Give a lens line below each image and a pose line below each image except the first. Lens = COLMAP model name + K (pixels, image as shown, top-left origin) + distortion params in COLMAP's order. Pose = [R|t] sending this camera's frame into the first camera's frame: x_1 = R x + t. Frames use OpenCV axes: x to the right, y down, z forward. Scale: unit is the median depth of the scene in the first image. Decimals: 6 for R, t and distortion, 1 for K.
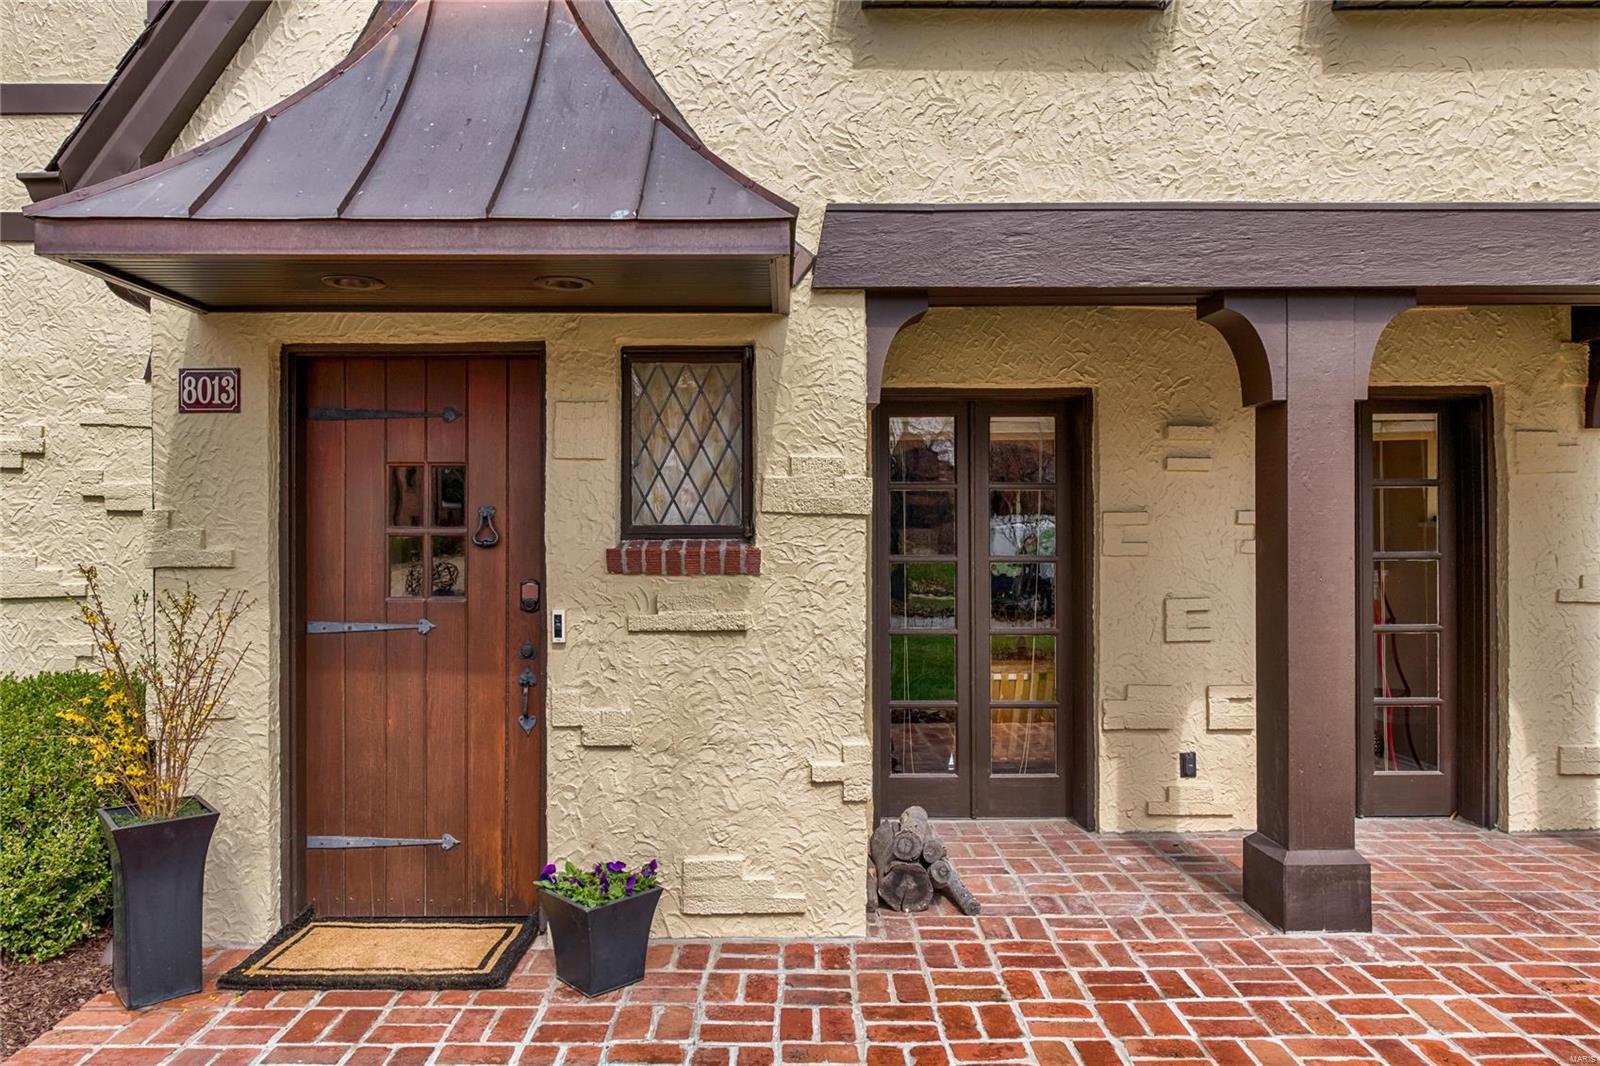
lens RADIAL K [[1079.0, 0, 750.6], [0, 1079.0, 551.8], [0, 0, 1]] dist [-0.014989, 0.014241]
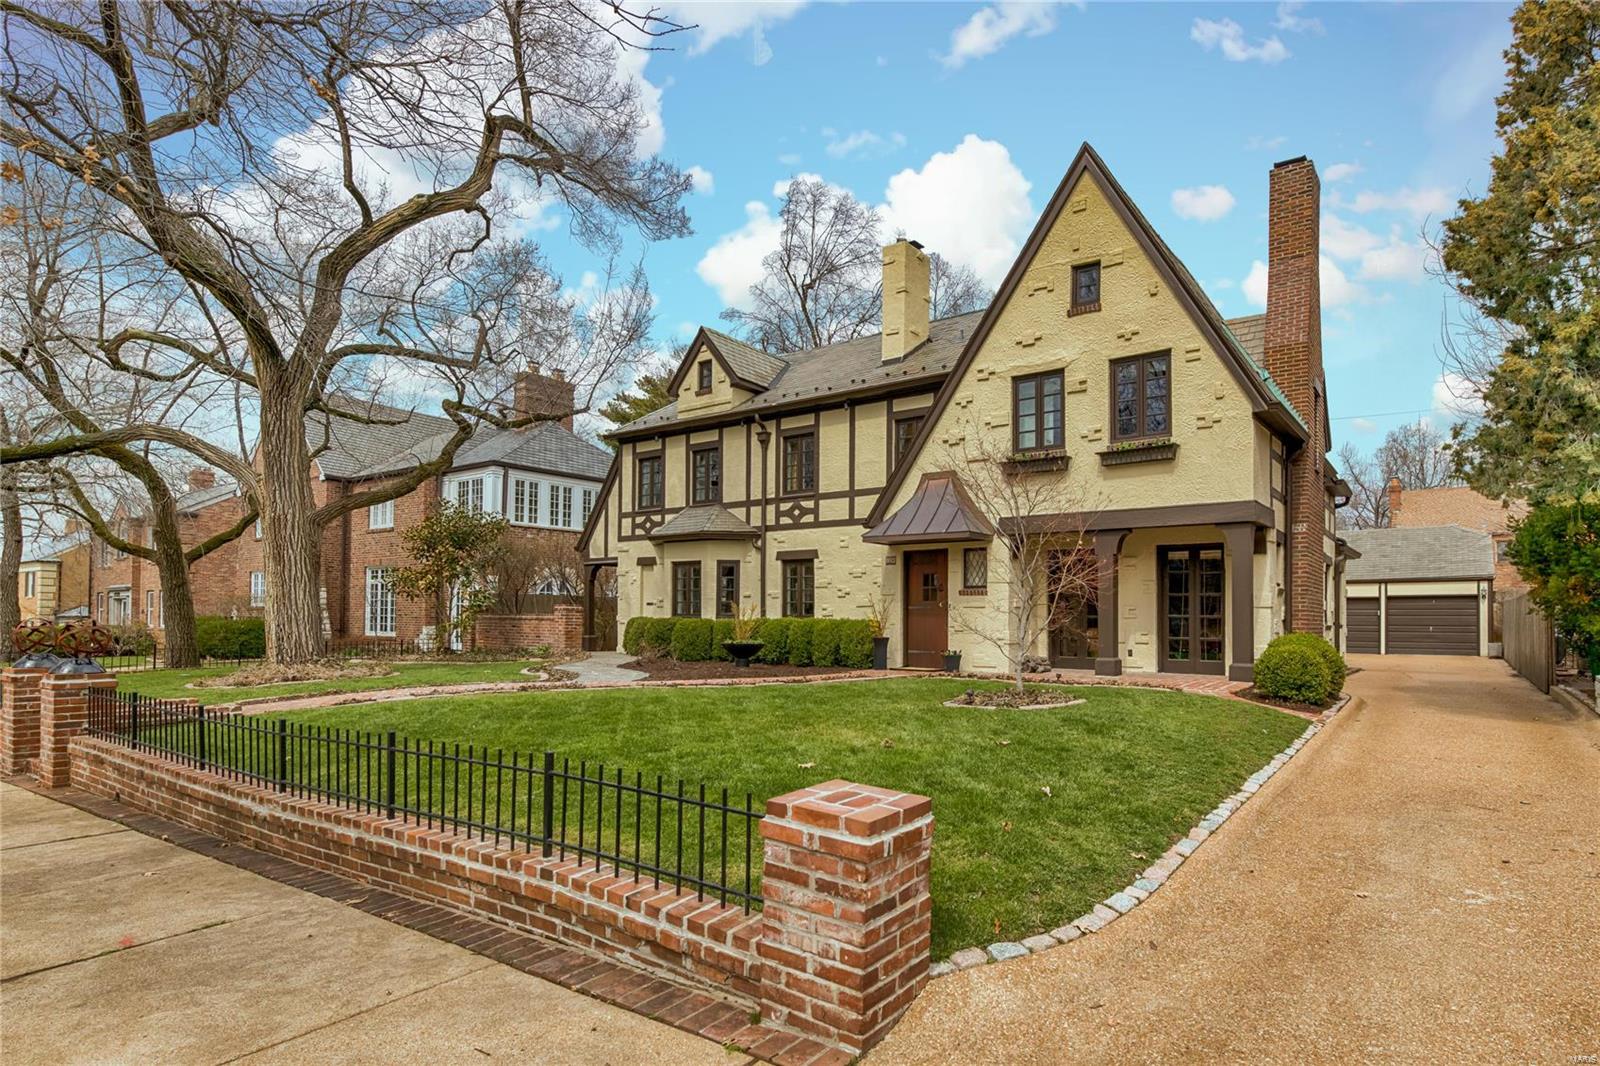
lens RADIAL K [[783.1, 0, 885.3], [0, 783.1, 602.9], [0, 0, 1]] dist [-0.001523, -0.002053]
pose [[0.825646, -0.004754, -0.564169, 1.584263], [-0.011243, 0.999627, -0.024877, 0.145832], [0.564077, 0.026883, 0.825285, -2.102964]]
